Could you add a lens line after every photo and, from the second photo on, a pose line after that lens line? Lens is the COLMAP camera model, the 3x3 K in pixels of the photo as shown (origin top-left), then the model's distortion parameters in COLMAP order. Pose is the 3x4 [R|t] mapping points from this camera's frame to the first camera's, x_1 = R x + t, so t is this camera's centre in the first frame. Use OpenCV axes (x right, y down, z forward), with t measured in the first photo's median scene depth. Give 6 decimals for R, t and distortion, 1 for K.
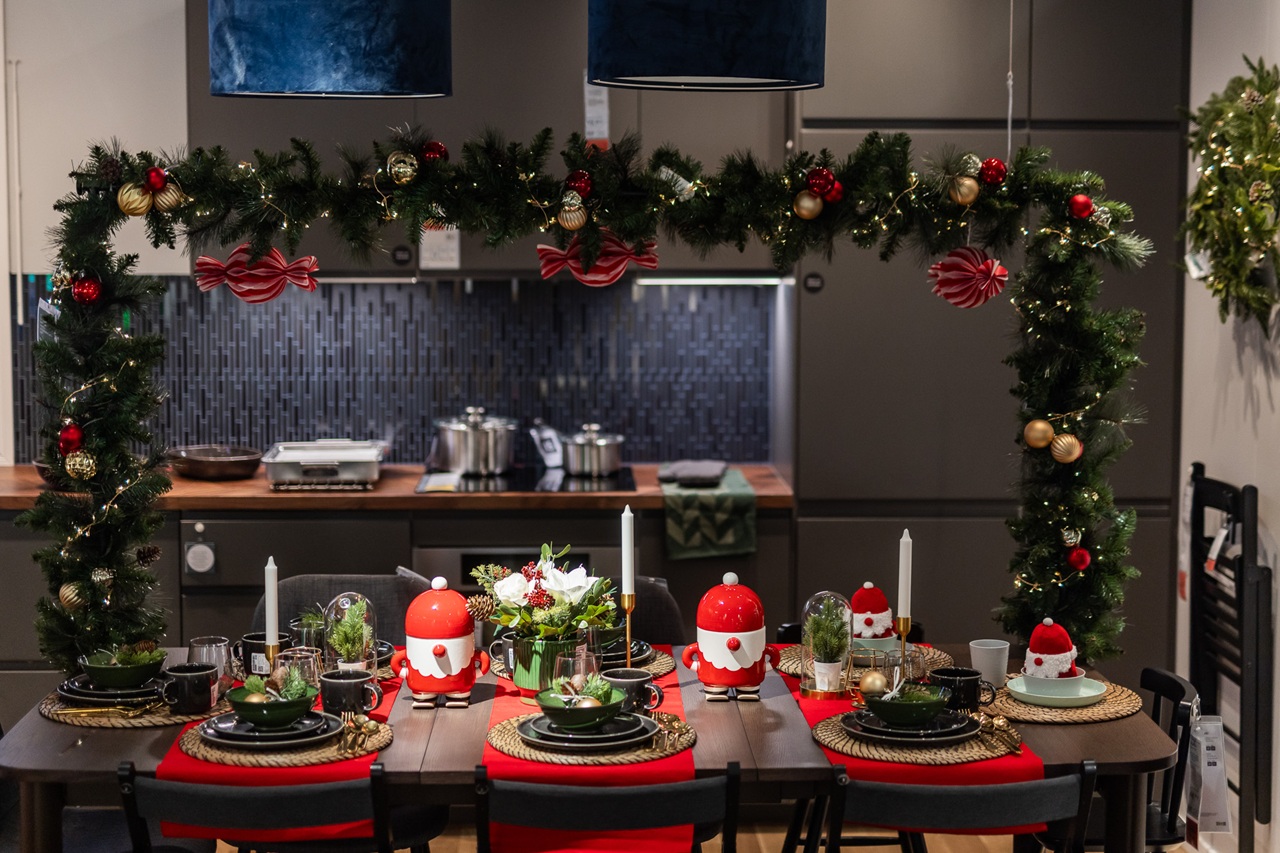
lens RADIAL K [[1850.1, 0, 640.0], [0, 1850.1, 426.5], [0, 0, 1]] dist [0.001004, 0.002069]
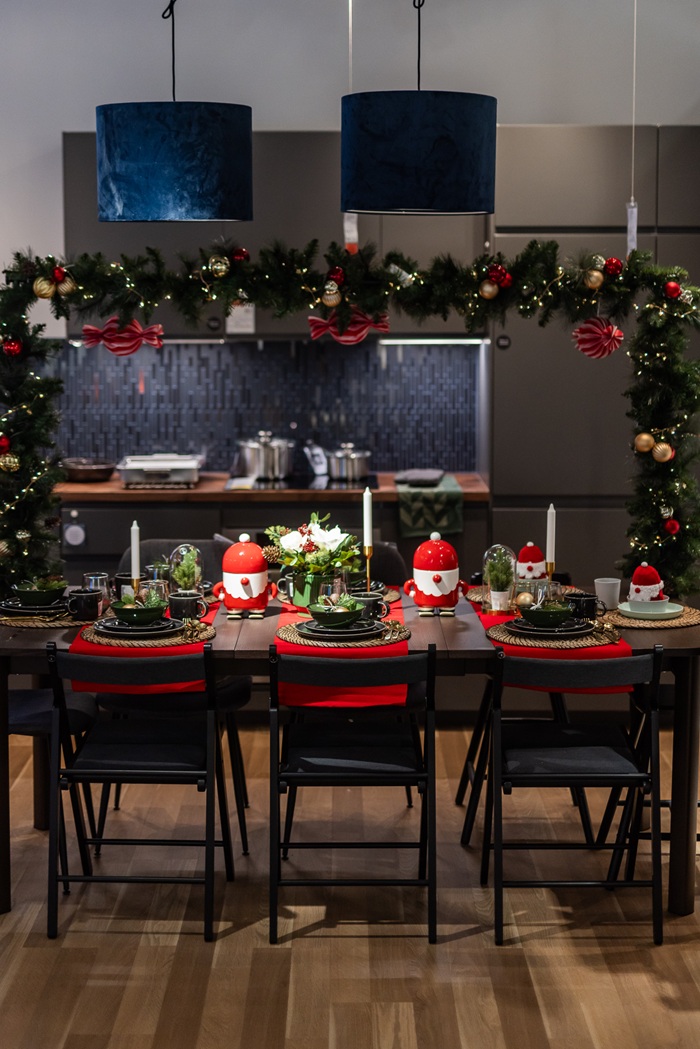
lens RADIAL K [[1831.3, 0, 350.0], [0, 1831.3, 524.5], [0, 0, 1]] dist [-0.030742, -0.004513]
pose [[0.999379, 0.000980, -0.035218, 0.030720], [-0.000351, 0.999840, 0.017867, 0.044190], [0.035230, -0.017843, 0.999220, -0.488521]]
